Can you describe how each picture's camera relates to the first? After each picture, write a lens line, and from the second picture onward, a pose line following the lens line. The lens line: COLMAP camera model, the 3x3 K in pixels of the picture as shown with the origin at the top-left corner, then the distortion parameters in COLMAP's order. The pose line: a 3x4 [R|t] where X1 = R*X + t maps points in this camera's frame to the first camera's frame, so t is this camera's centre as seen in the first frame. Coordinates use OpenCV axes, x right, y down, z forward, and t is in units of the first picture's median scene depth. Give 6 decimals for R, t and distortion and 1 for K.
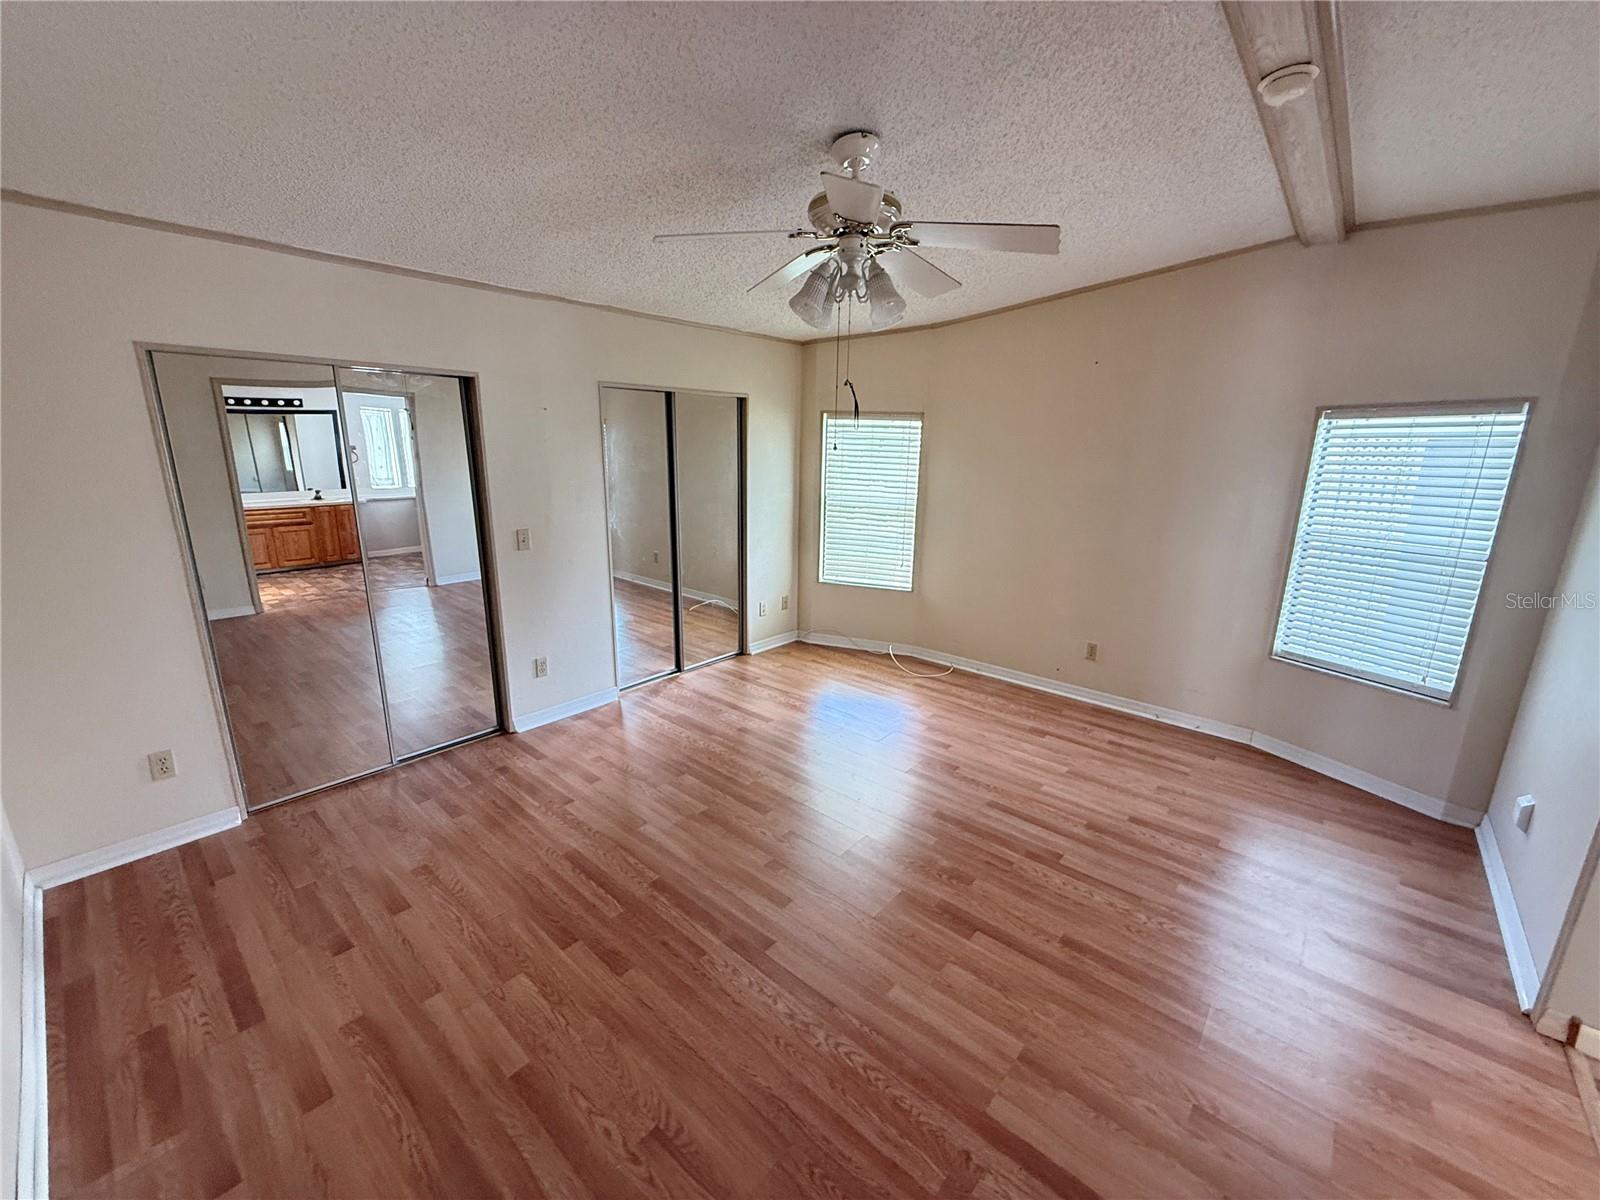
lens RADIAL K [[638.0, 0, 795.7], [0, 638.0, 599.3], [0, 0, 1]] dist [0.001174, 0.000201]
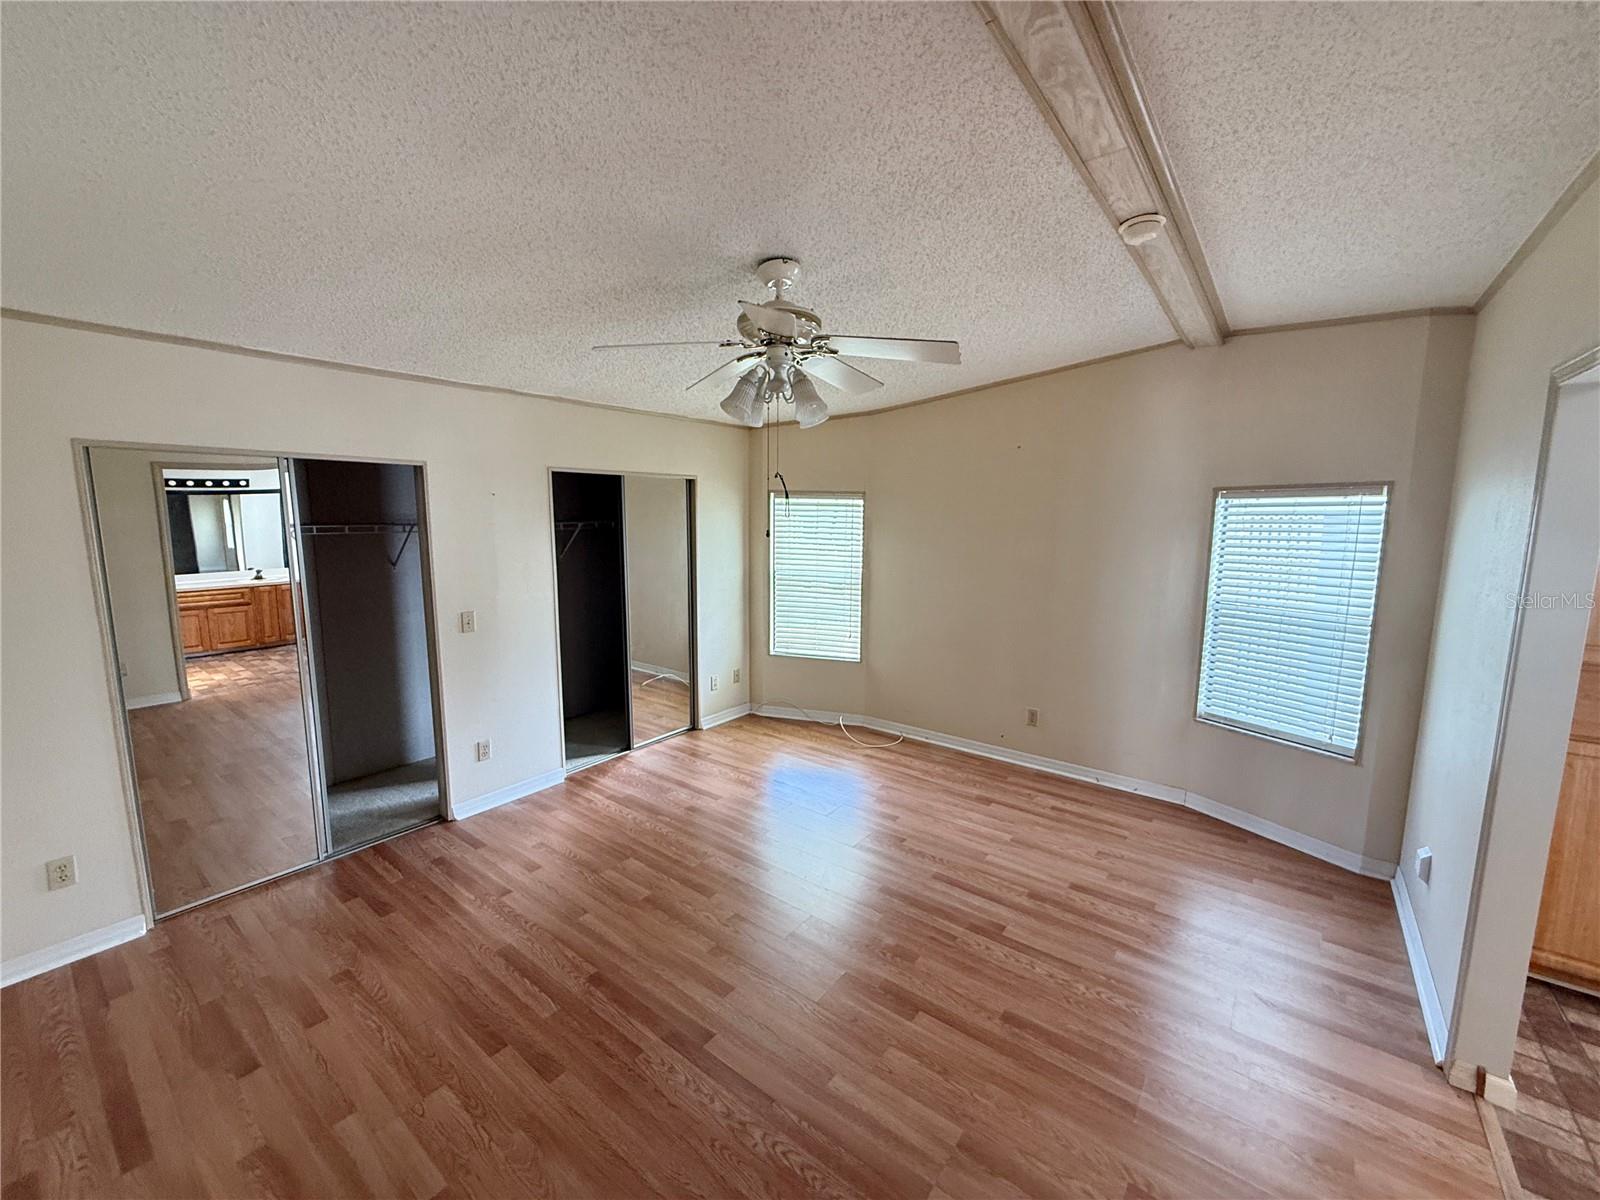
lens RADIAL K [[638.0, 0, 796.2], [0, 638.0, 599.7], [0, 0, 1]] dist [0.001174, 0.000201]
pose [[0.998062, -0.017748, 0.059645, 0.036238], [0.023855, 0.994366, -0.103285, -0.016136], [-0.057475, 0.104508, 0.992862, -0.035466]]
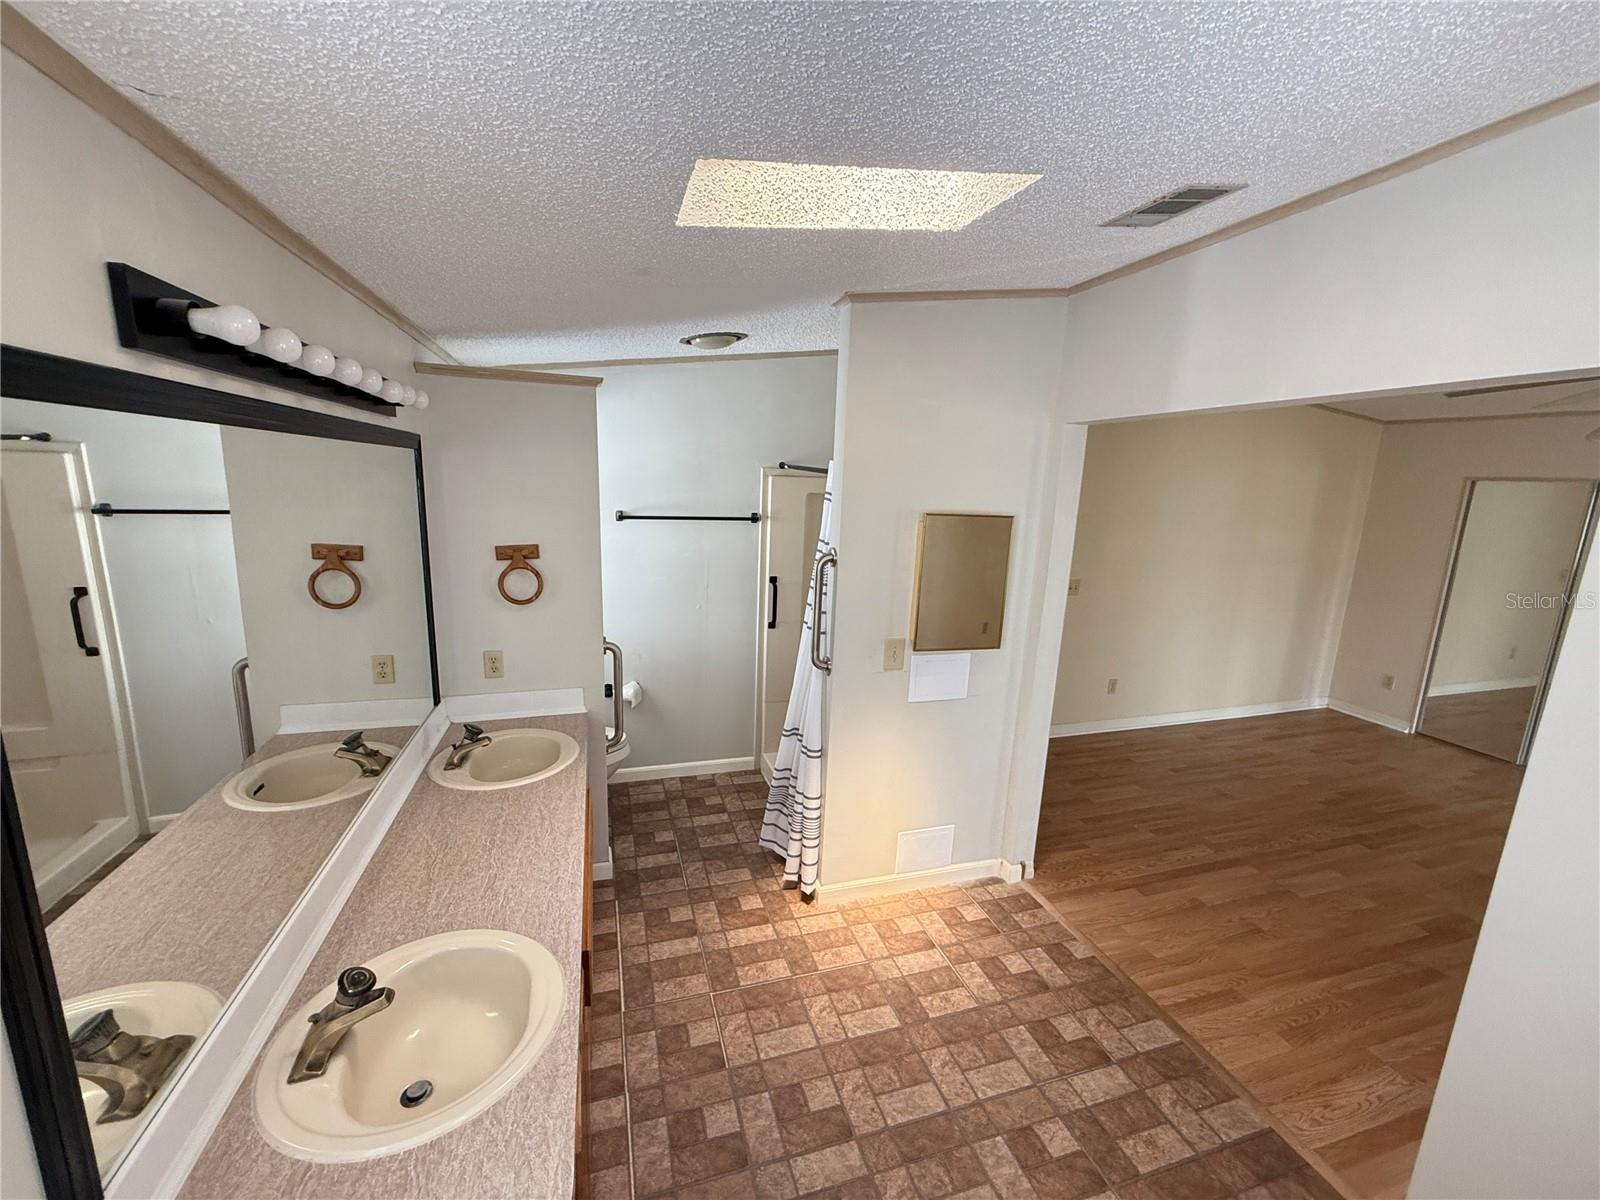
lens RADIAL K [[638.0, 0, 798.9], [0, 638.0, 593.8], [0, 0, 1]] dist [0.001174, 0.000201]
pose [[-0.519869, 0.122684, -0.845390, 1.508073], [-0.248446, 0.925140, 0.287038, -0.102822], [0.817319, 0.359256, -0.450471, 0.275490]]
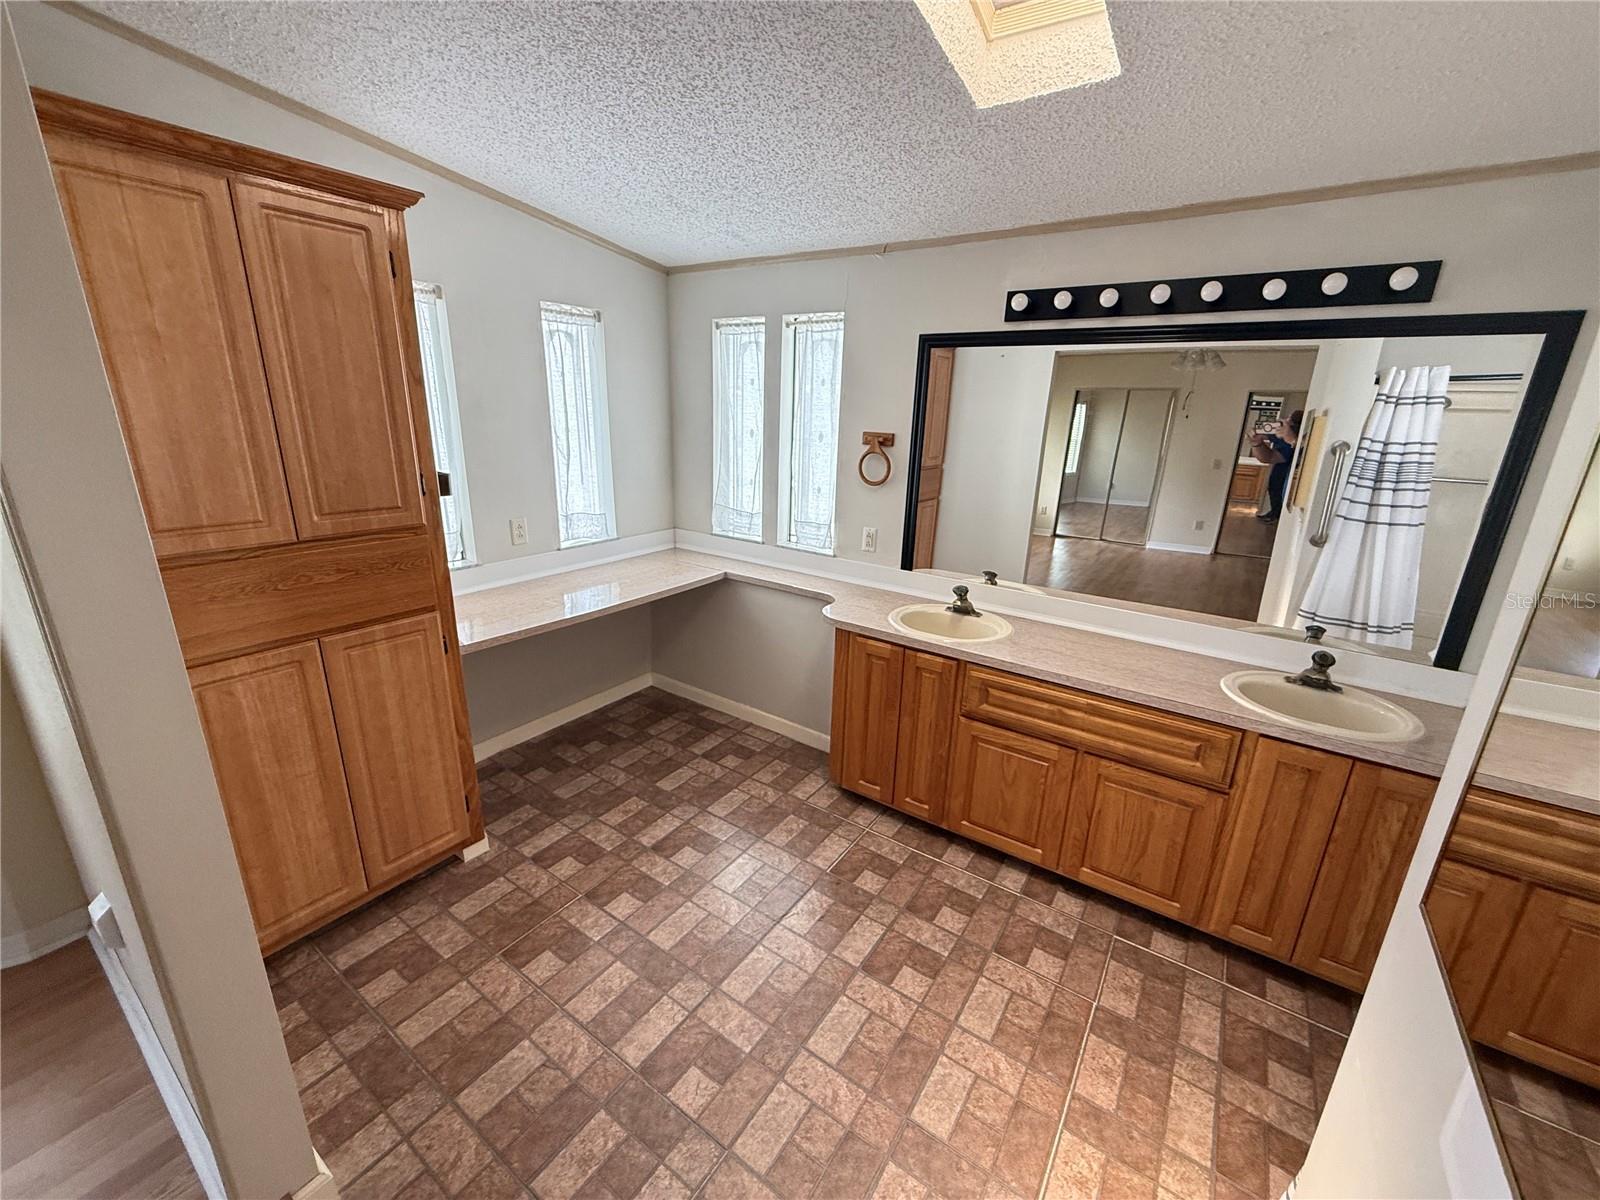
lens RADIAL K [[638.0, 0, 796.5], [0, 638.0, 597.9], [0, 0, 1]] dist [0.001174, 0.000201]
pose [[-0.113986, -0.297835, 0.947788, 0.466405], [0.206579, 0.926048, 0.315848, -0.026999], [-0.971768, 0.231795, -0.044030, 0.231624]]
